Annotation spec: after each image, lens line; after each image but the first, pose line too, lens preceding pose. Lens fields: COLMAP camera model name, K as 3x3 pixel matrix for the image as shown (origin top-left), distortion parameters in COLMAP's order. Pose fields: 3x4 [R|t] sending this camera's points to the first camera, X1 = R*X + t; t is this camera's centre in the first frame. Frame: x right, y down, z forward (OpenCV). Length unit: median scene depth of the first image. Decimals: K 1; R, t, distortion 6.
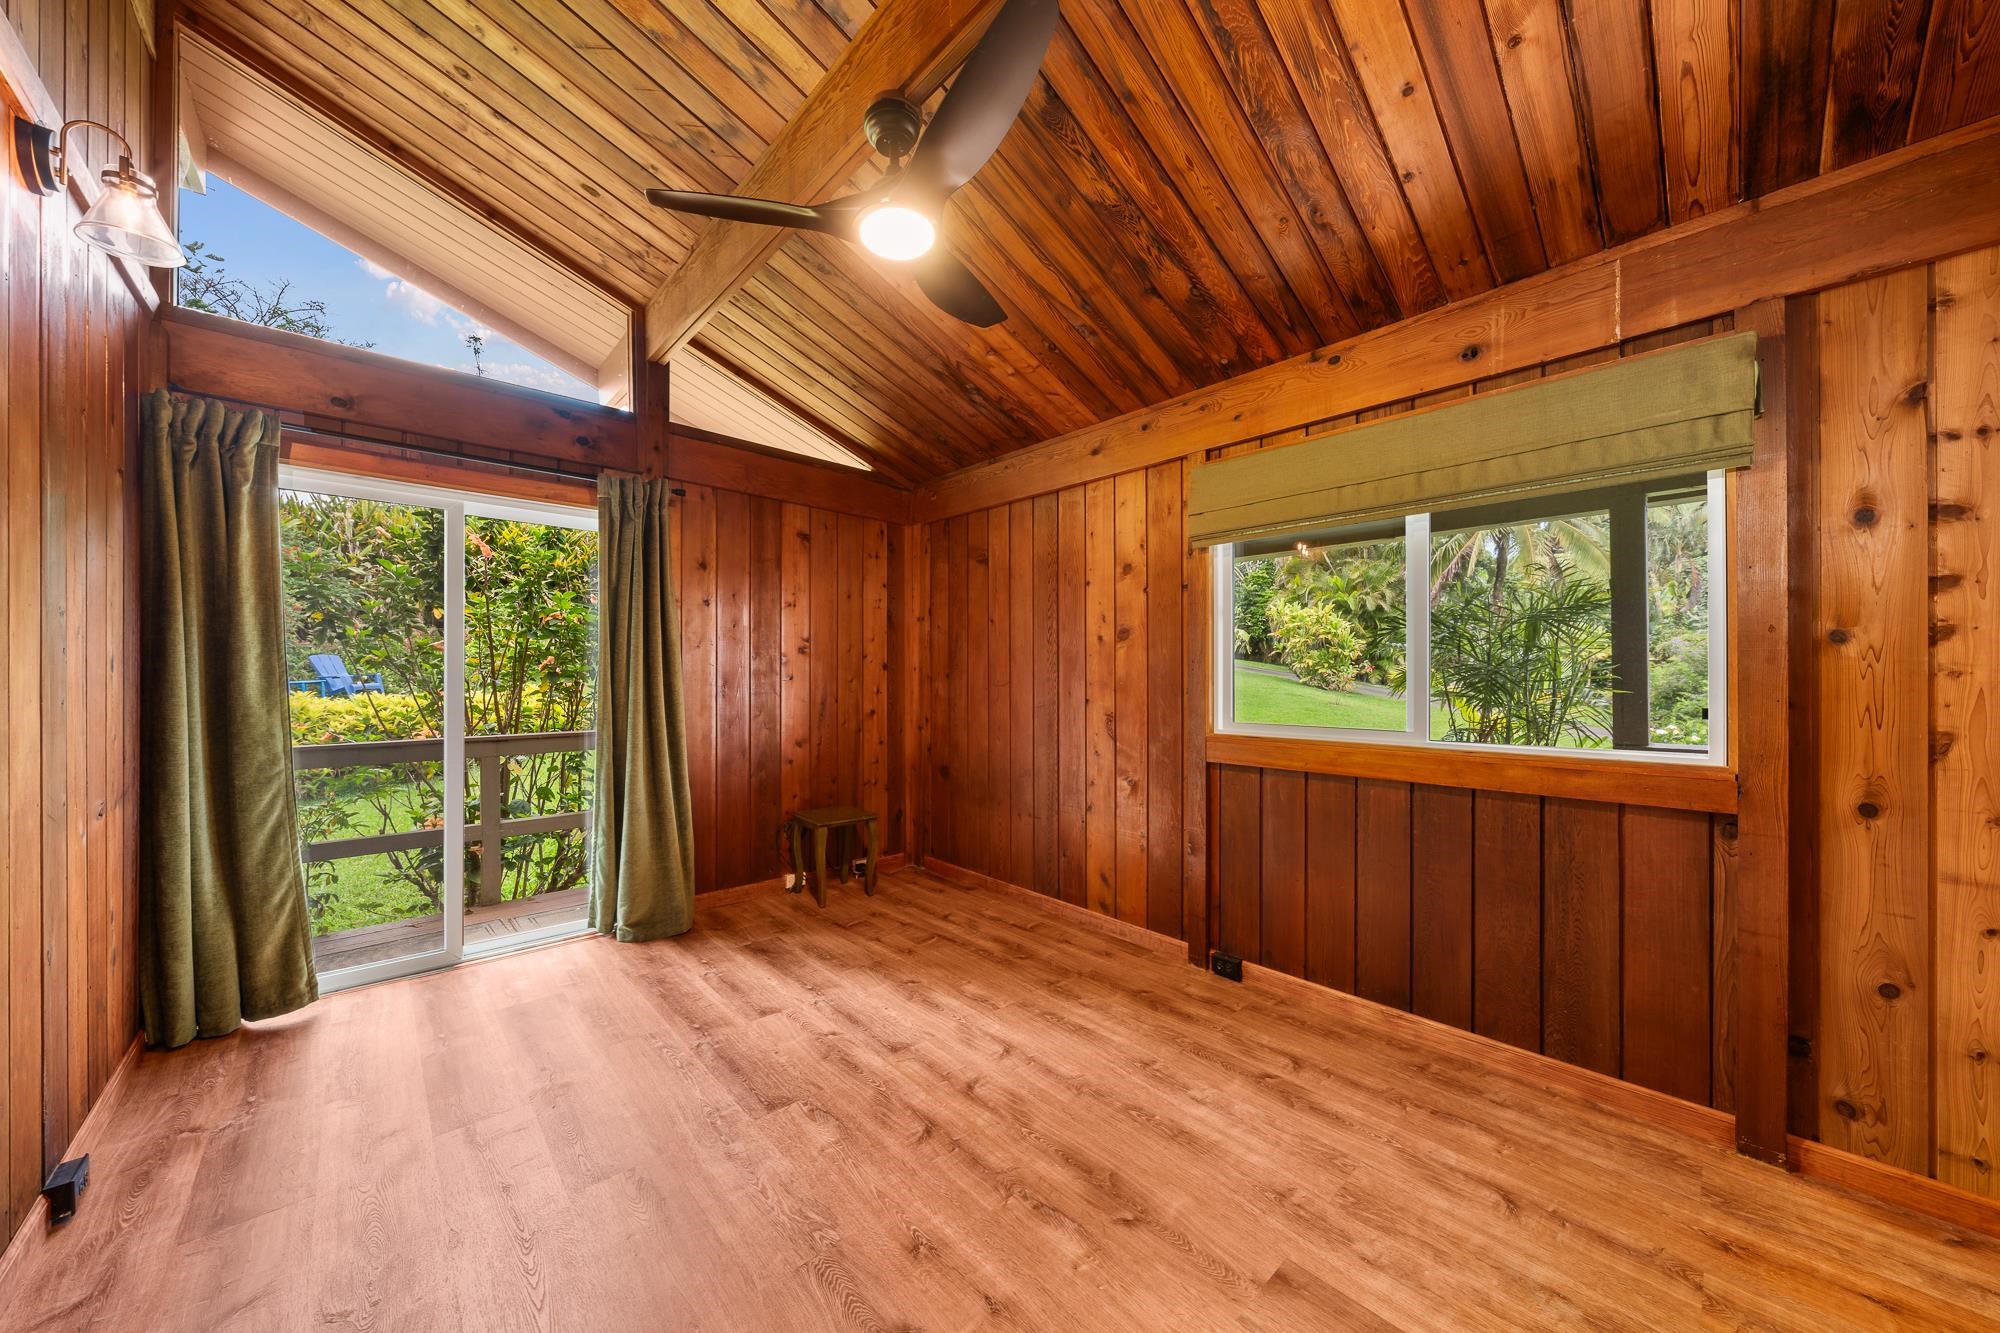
lens RADIAL K [[687.6, 0, 1000.2], [0, 687.6, 677.2], [0, 0, 1]] dist [0.000104, 0.000023]
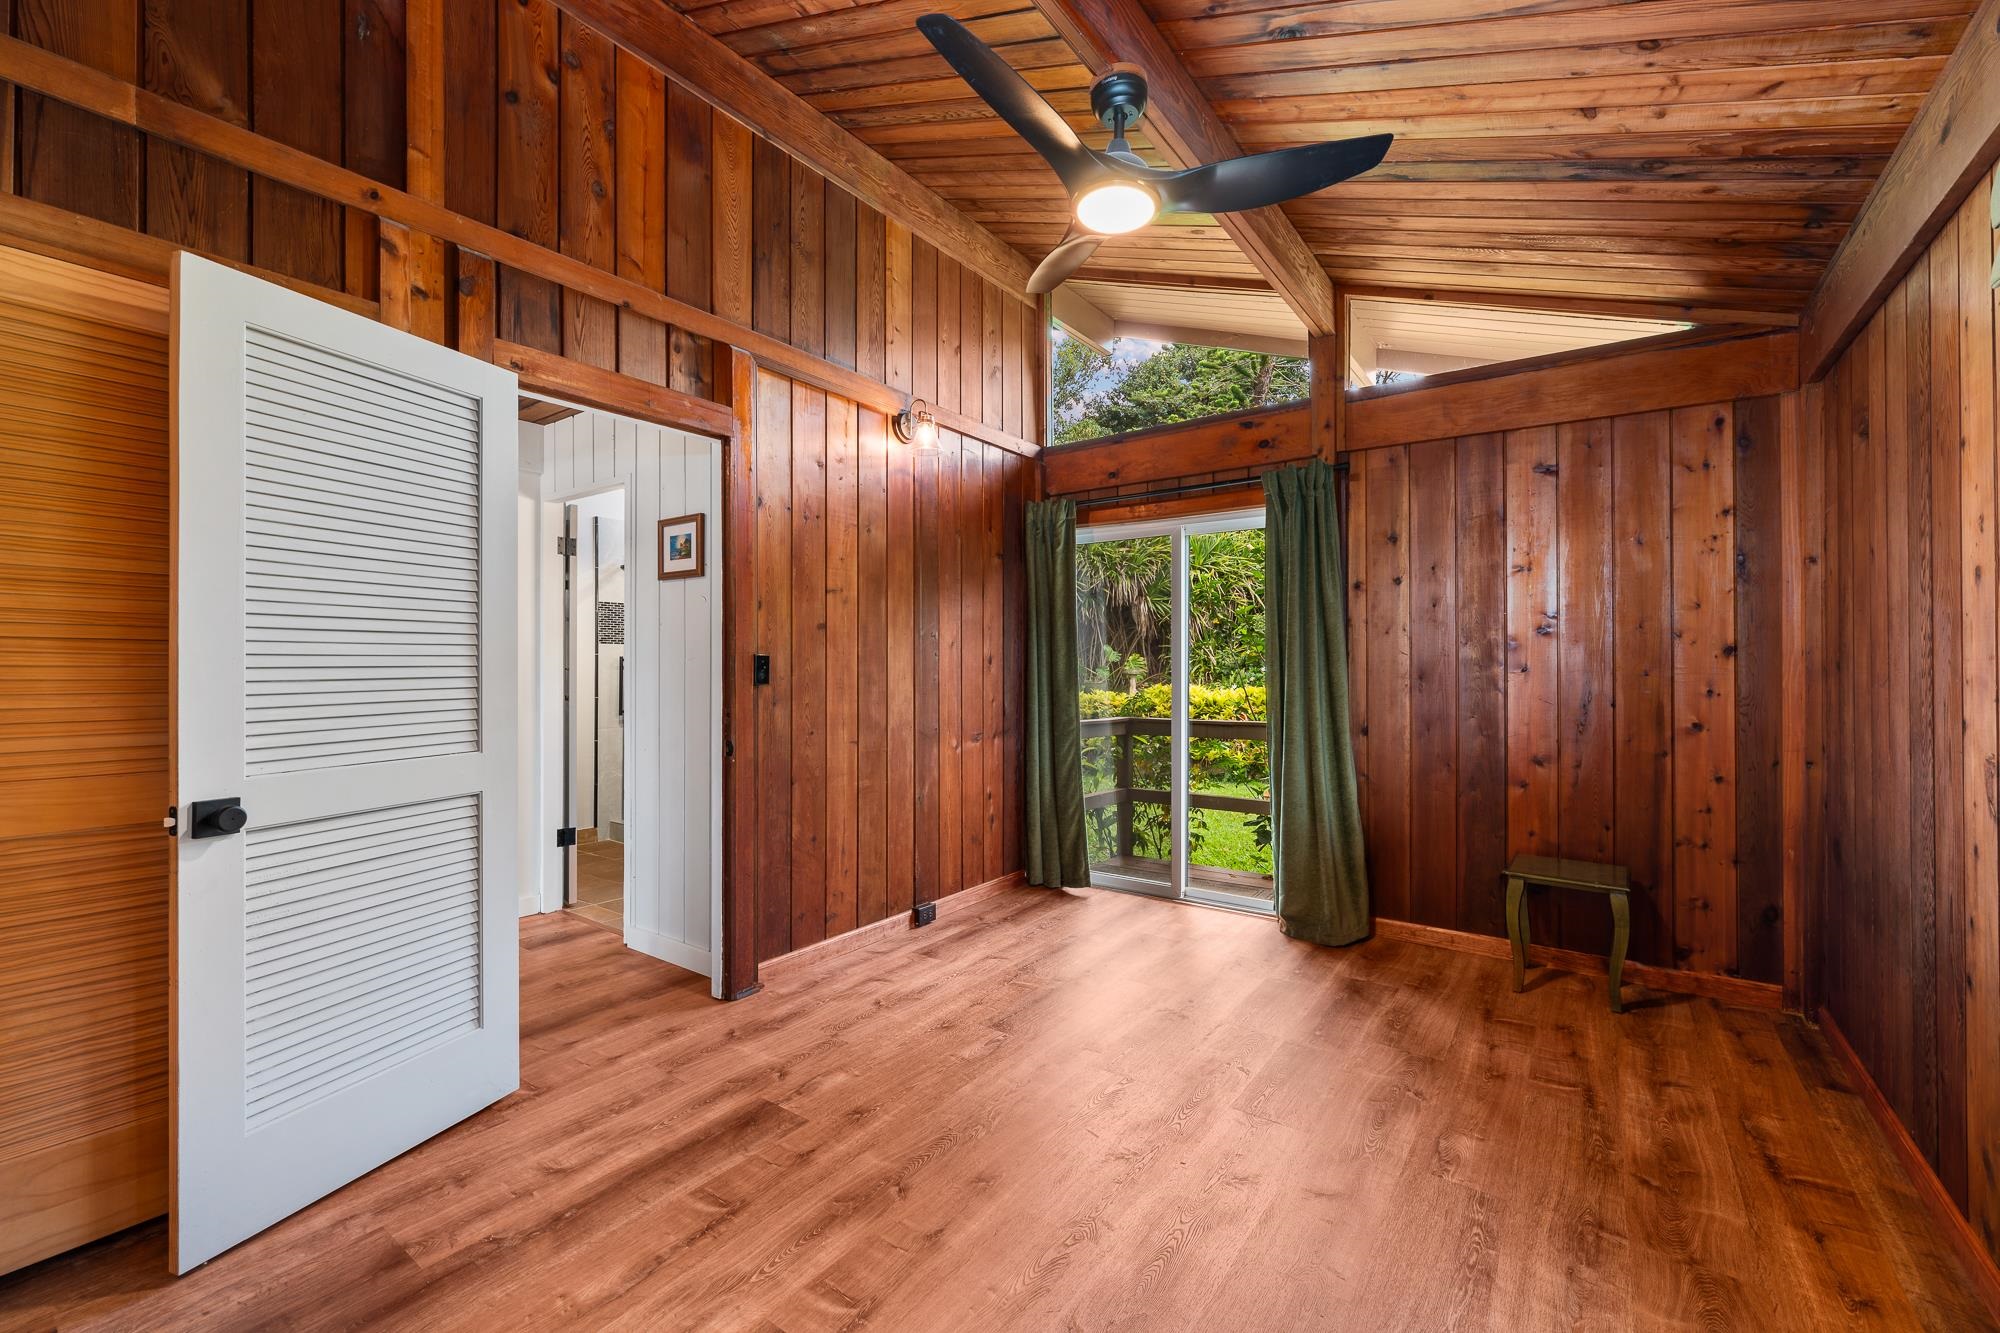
lens RADIAL K [[832.3, 0, 1000.0], [0, 832.3, 666.5], [0, 0, 1]] dist [-0.000144, 0.000220]
pose [[0.194322, -0.003065, -0.980933, 0.499588], [-0.002160, 0.999991, -0.003552, 0.002731], [0.980936, 0.002809, 0.194313, 0.318036]]
